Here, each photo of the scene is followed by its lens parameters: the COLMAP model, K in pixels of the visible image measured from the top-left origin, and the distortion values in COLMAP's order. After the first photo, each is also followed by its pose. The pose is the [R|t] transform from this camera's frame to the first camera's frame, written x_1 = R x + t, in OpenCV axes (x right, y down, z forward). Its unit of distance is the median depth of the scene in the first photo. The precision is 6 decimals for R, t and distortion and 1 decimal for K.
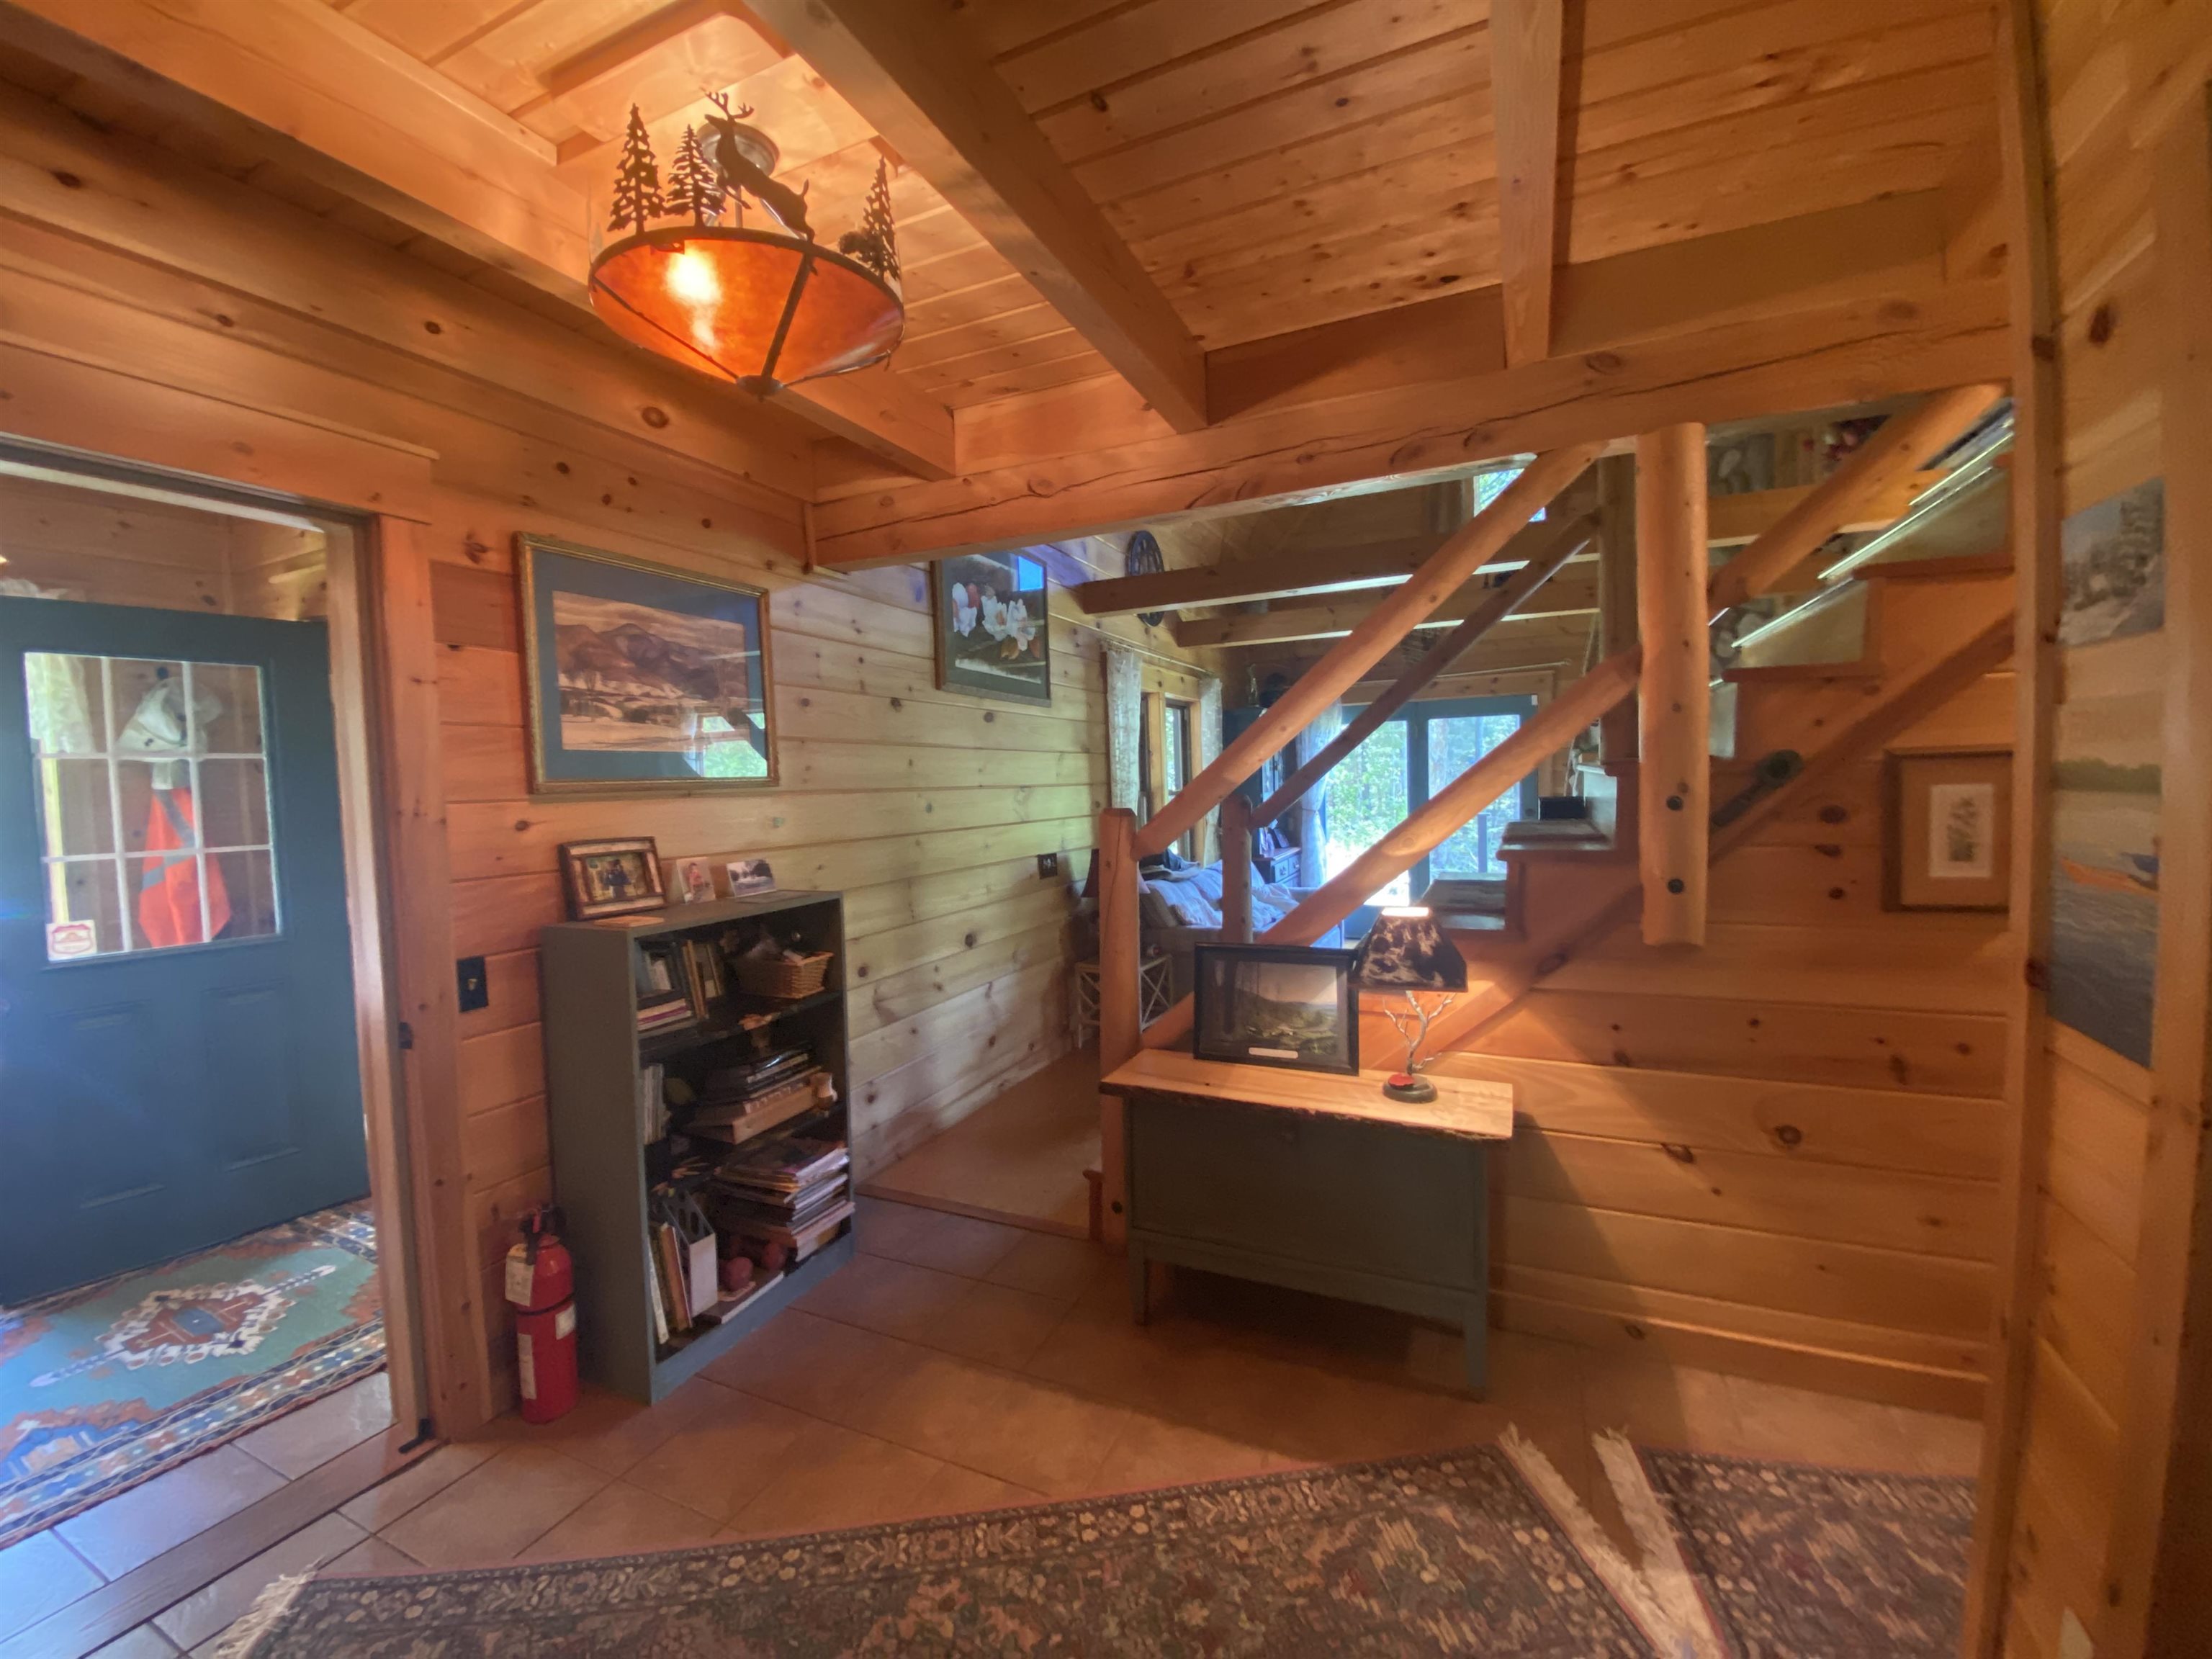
lens RADIAL K [[896.9, 0, 1106.0], [0, 896.9, 829.5], [0, 0, 1]] dist [0.032098, -0.028515]
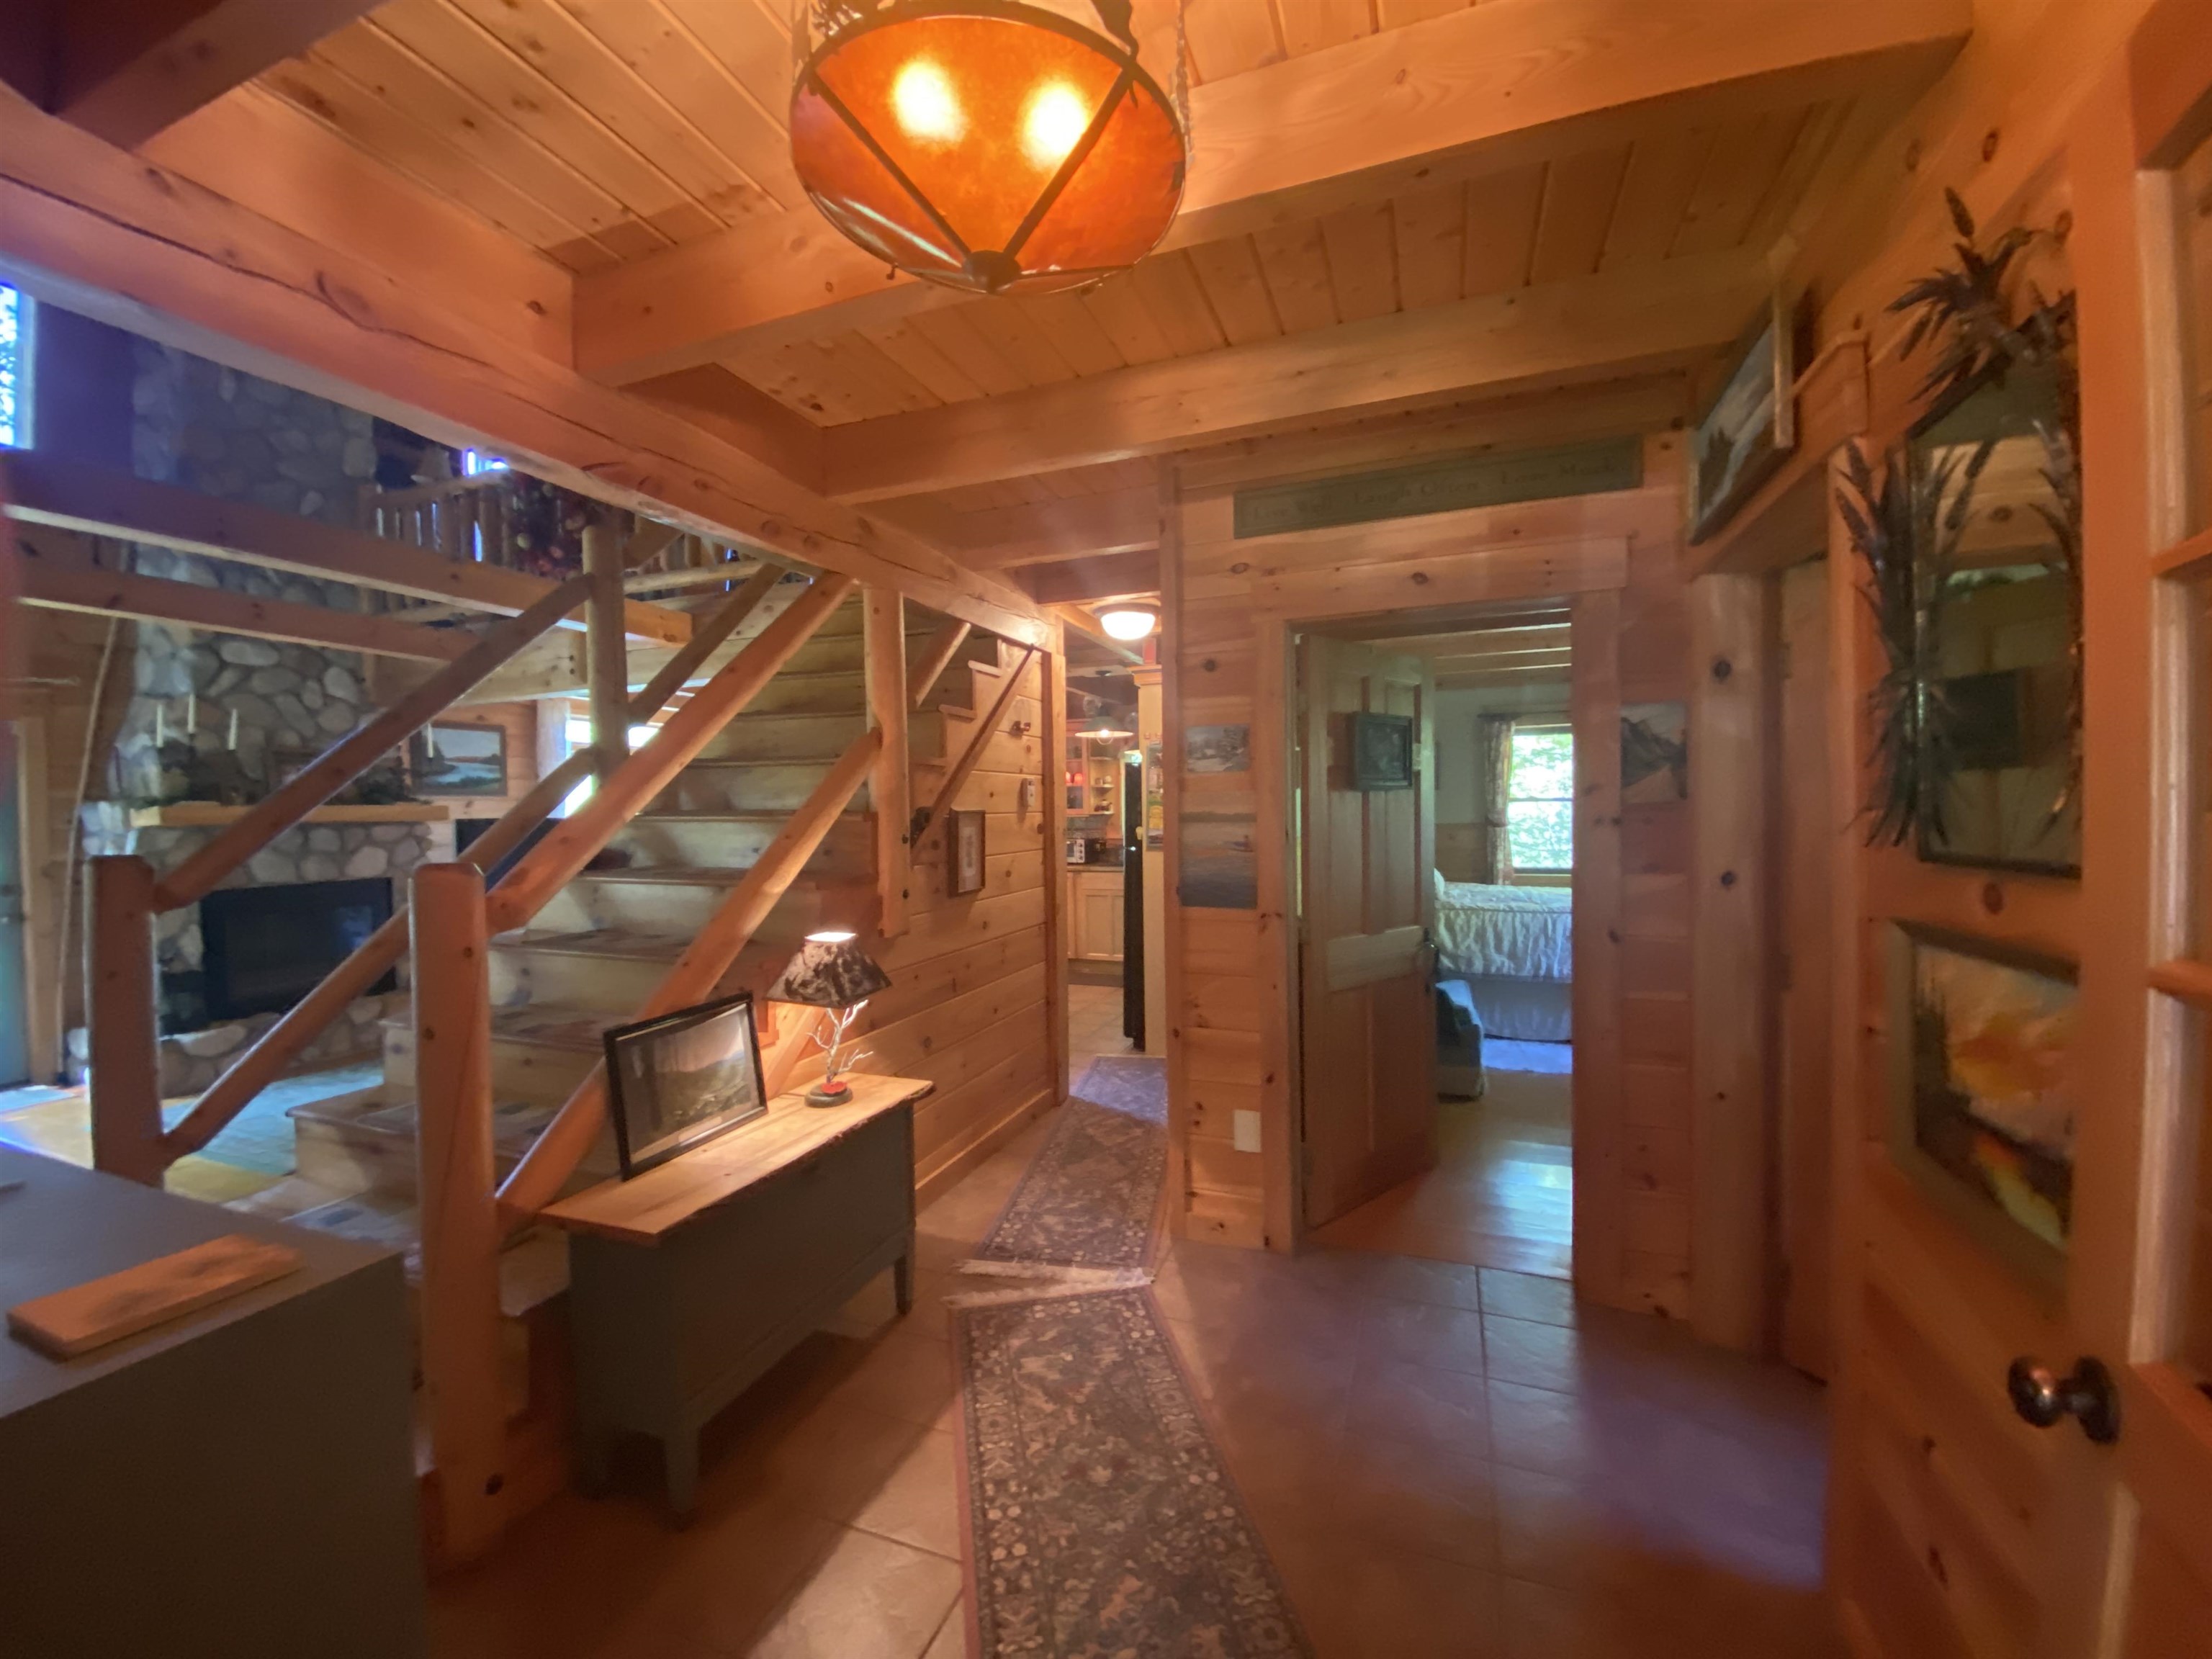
lens RADIAL K [[896.9, 0, 1106.0], [0, 896.9, 829.5], [0, 0, 1]] dist [0.032098, -0.028515]
pose [[-0.068278, 0.000692, 0.997666, -1.006375], [0.066429, 0.997784, 0.003854, -0.032959], [-0.995452, 0.066537, -0.068172, 0.878599]]
